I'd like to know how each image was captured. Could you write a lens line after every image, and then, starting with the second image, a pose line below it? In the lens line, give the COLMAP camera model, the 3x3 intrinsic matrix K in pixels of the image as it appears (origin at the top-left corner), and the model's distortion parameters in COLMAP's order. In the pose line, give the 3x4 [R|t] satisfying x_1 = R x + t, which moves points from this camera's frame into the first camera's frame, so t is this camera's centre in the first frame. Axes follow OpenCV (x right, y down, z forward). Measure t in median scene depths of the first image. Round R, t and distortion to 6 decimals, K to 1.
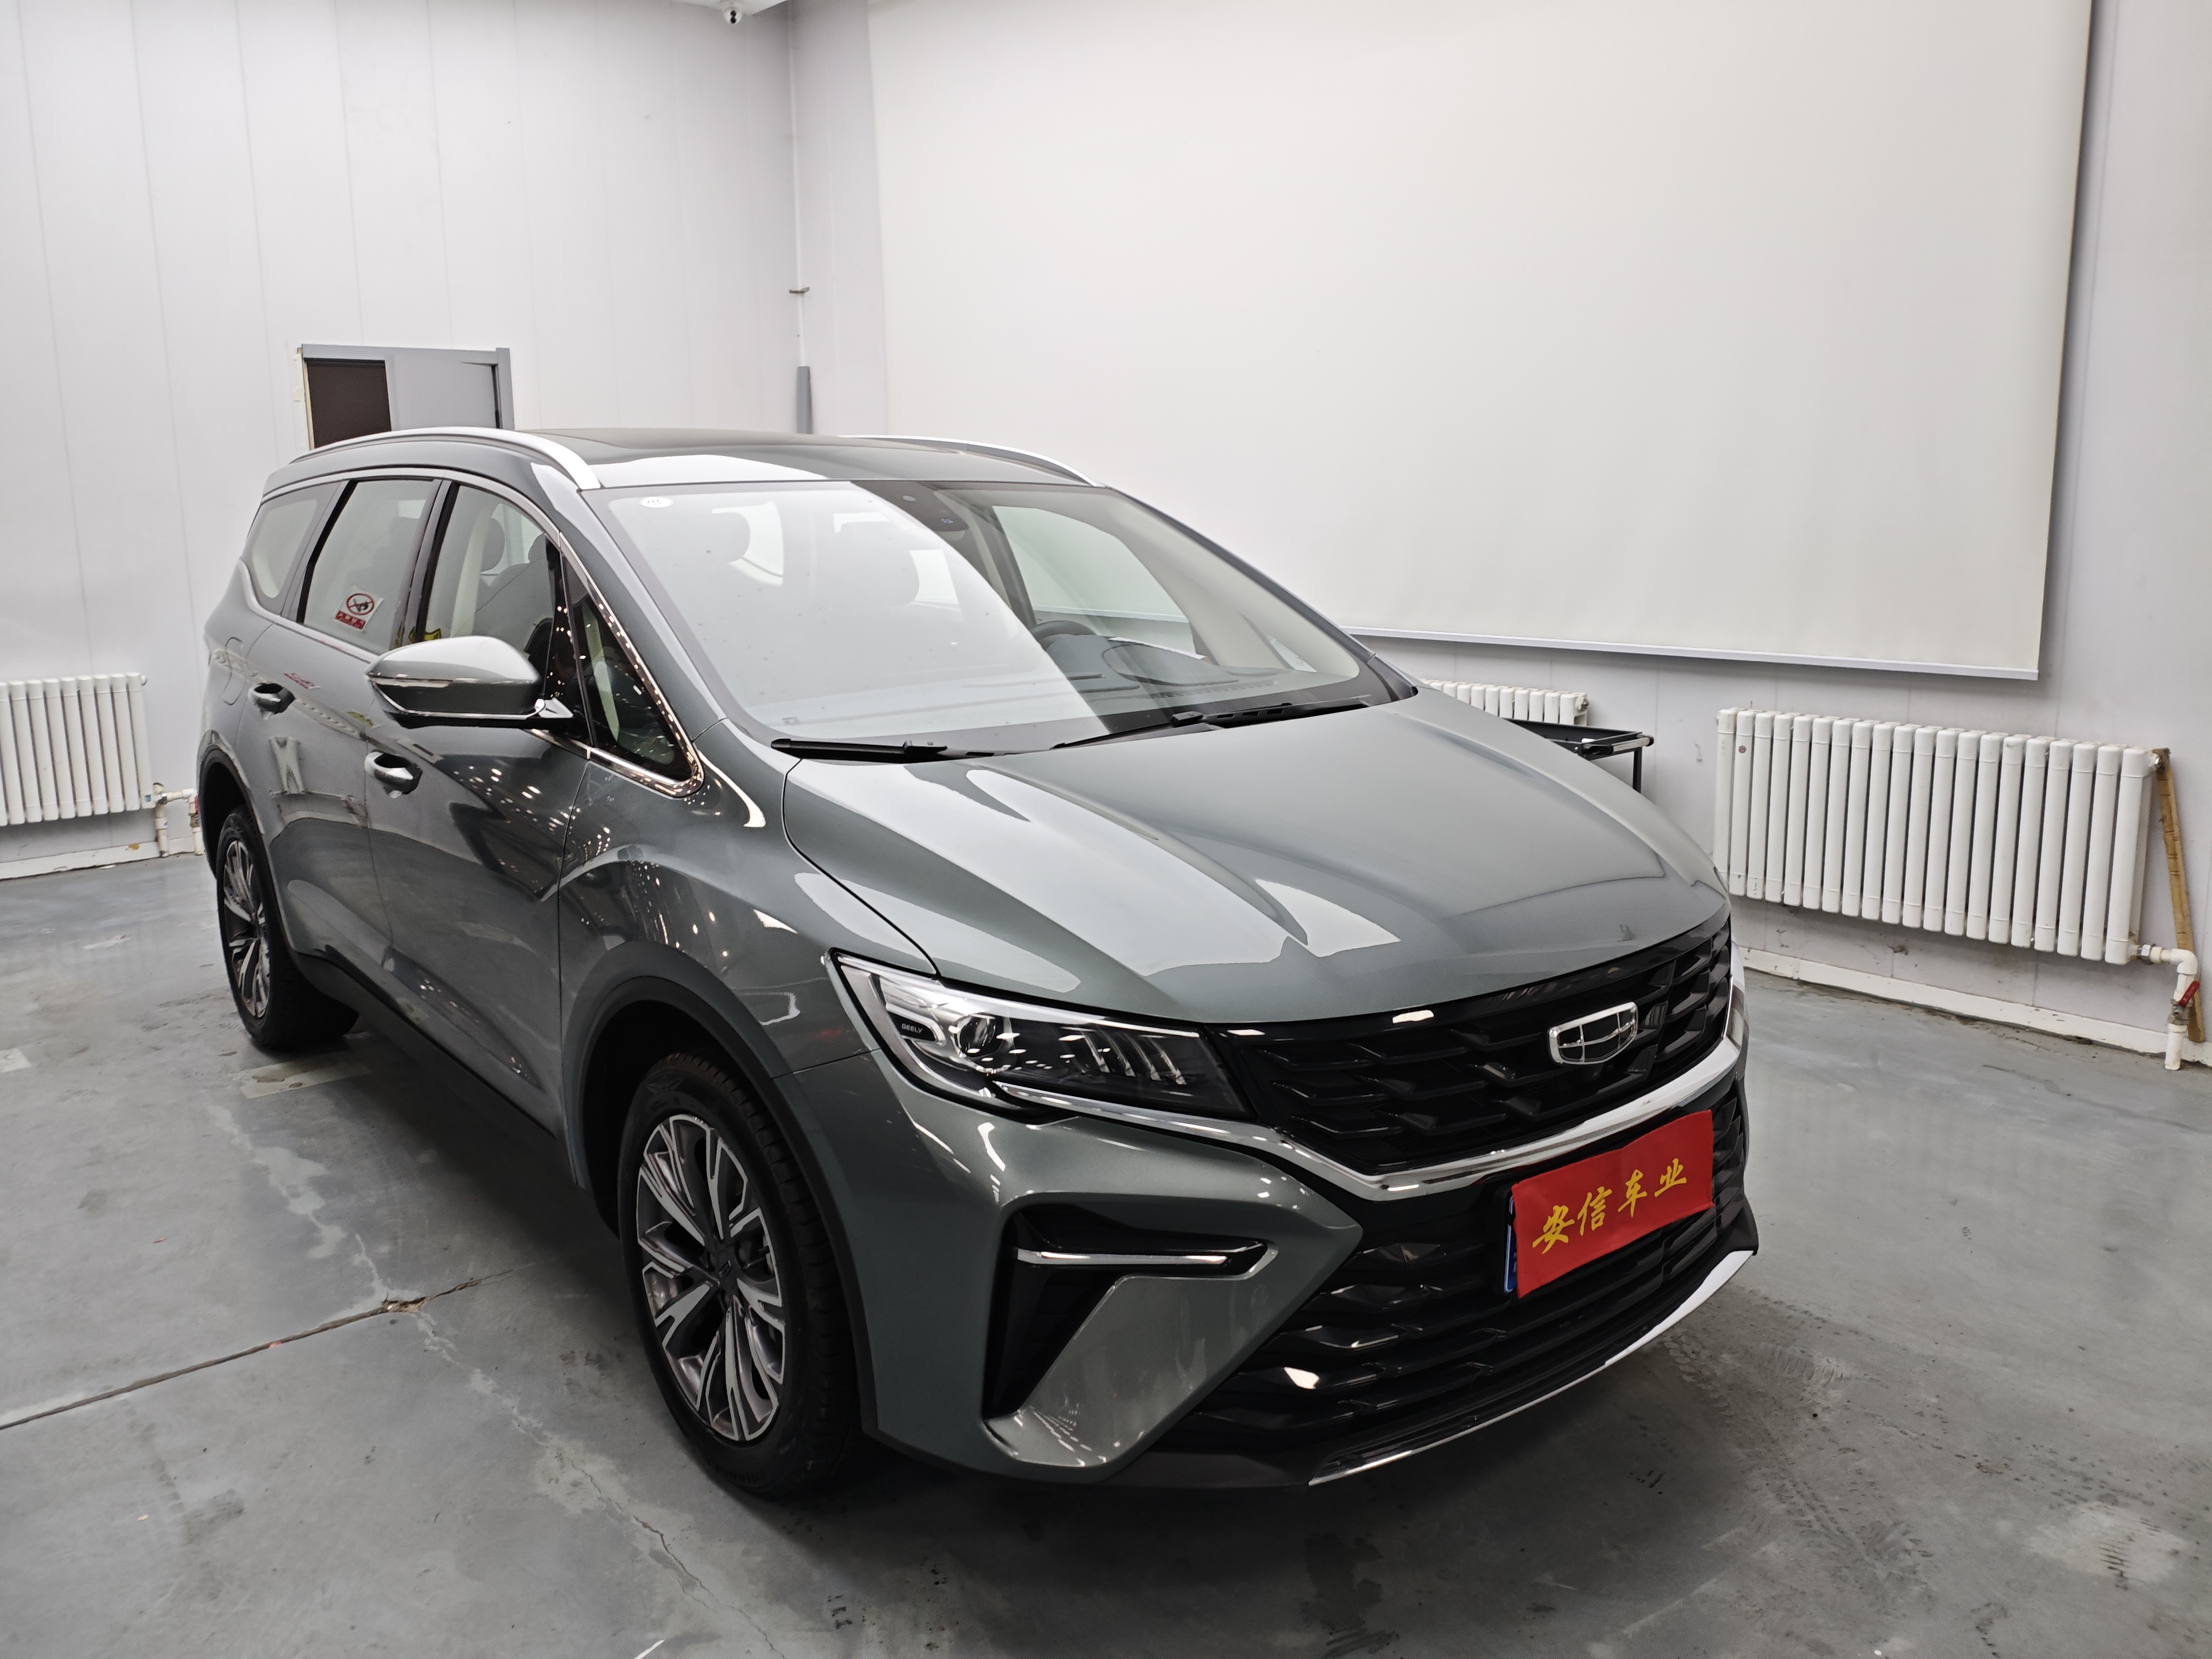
lens RADIAL K [[1752.8, 0, 1109.7], [0, 1752.8, 831.6], [0, 0, 1]] dist [0.052539, -0.056069]
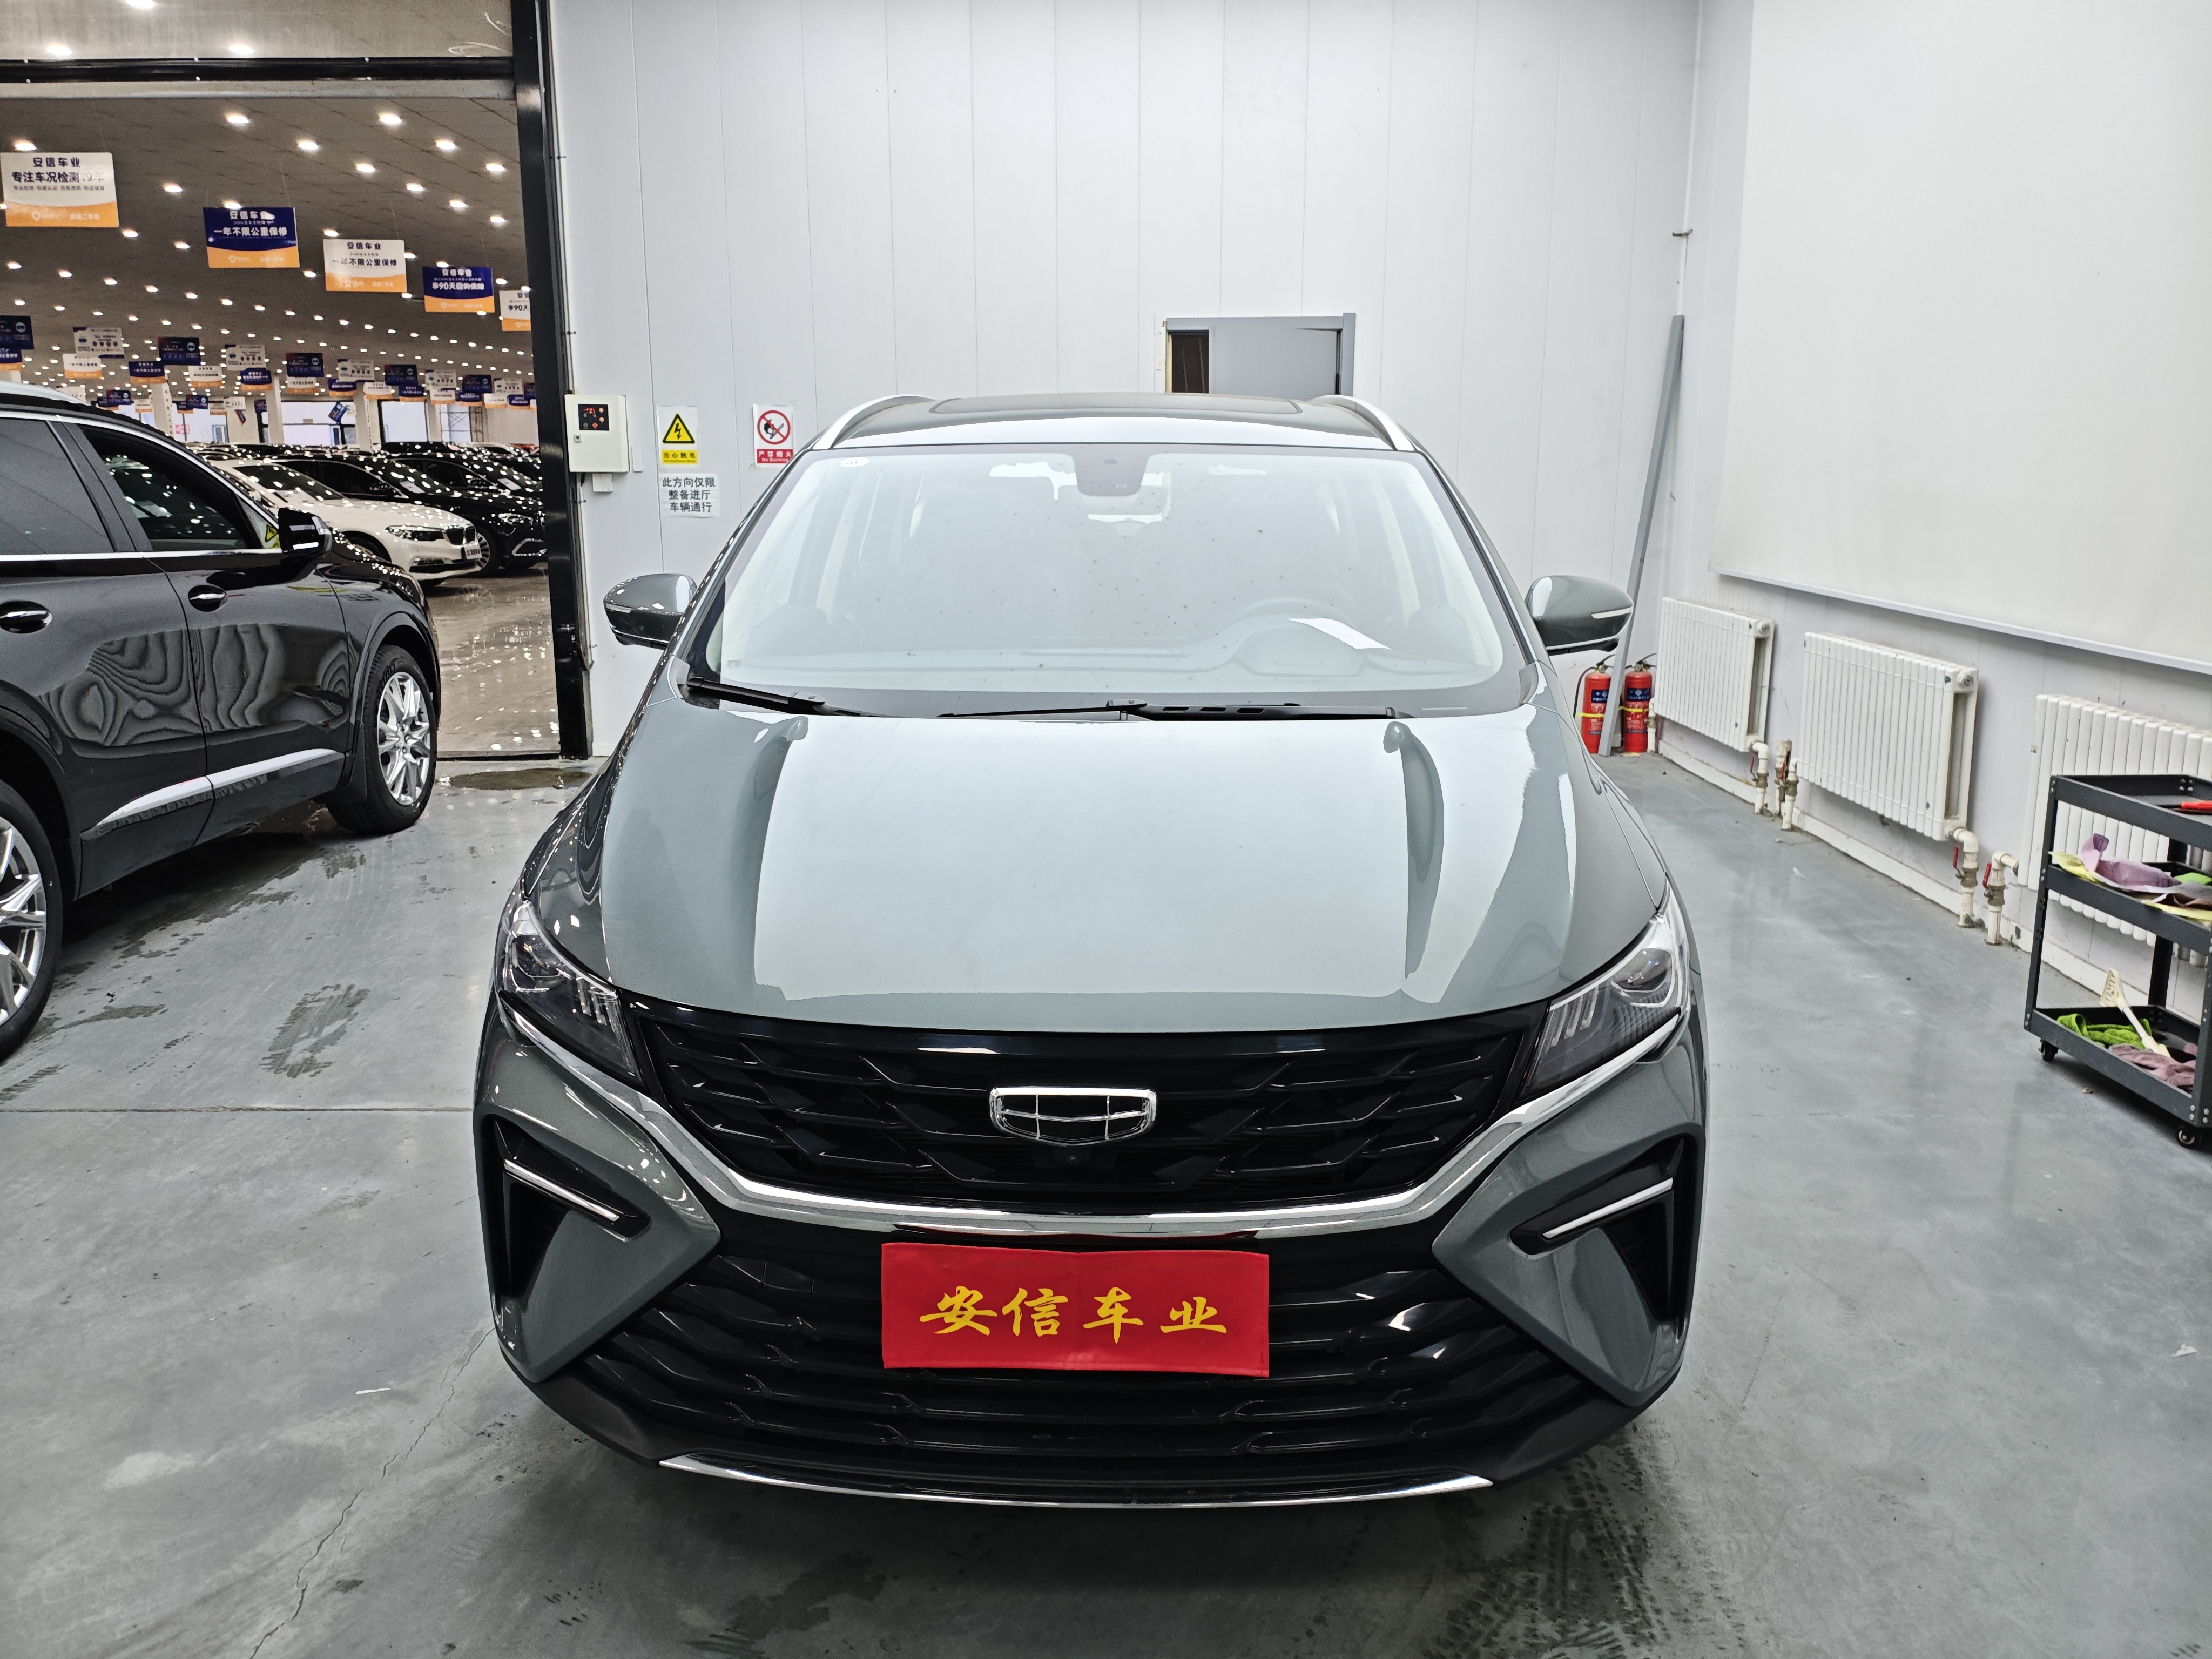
lens RADIAL K [[1752.8, 0, 1109.7], [0, 1752.8, 831.6], [0, 0, 1]] dist [0.052539, -0.056069]
pose [[0.740089, 0.154632, -0.654490, 0.806326], [-0.138586, 0.987386, 0.076571, -0.083888], [0.658075, 0.034034, 0.752183, 0.365806]]
